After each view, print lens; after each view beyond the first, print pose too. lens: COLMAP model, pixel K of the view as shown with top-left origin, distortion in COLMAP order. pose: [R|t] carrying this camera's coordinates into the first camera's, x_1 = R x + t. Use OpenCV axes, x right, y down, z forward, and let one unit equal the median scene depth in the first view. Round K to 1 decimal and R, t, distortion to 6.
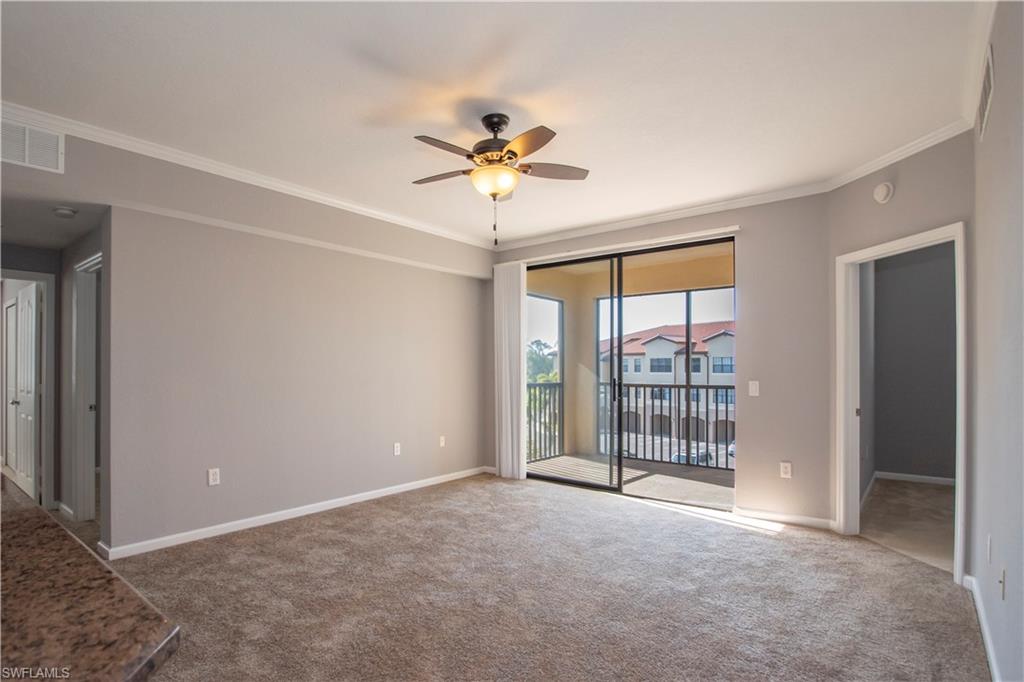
lens RADIAL K [[526.8, 0, 493.2], [0, 526.8, 369.3], [0, 0, 1]] dist [-0.016717, -0.000974]
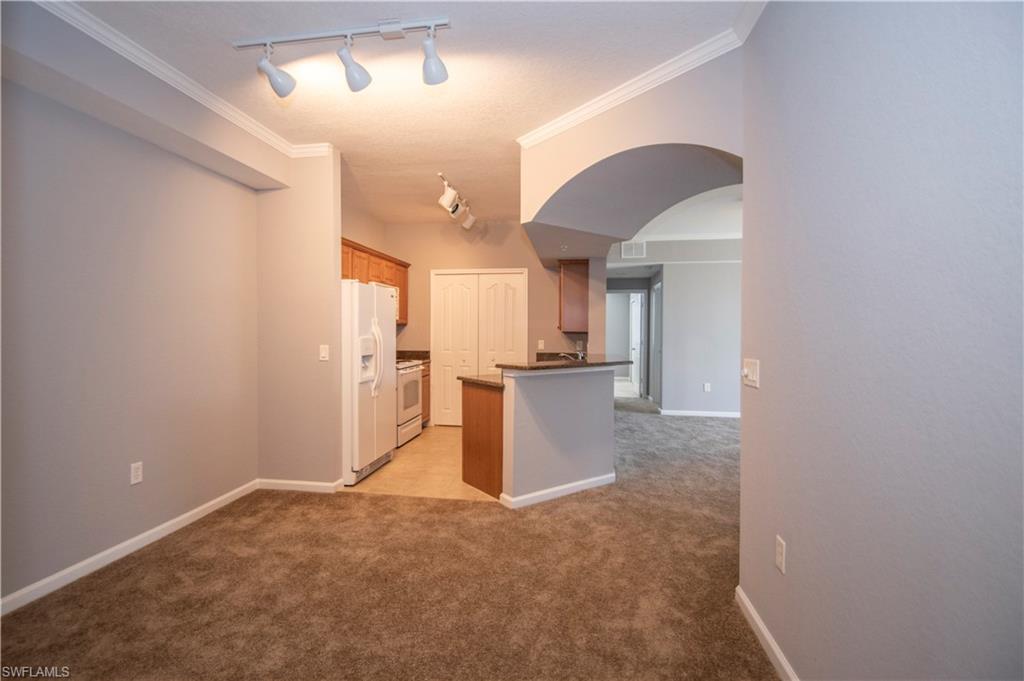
lens RADIAL K [[446.4, 0, 505.4], [0, 446.4, 335.6], [0, 0, 1]] dist [0.000382, 0.000009]
pose [[0.510890, 0.008721, -0.859602, 0.467643], [-0.004709, 0.999962, 0.007346, -0.003543], [0.859633, 0.000295, 0.510911, -0.469313]]
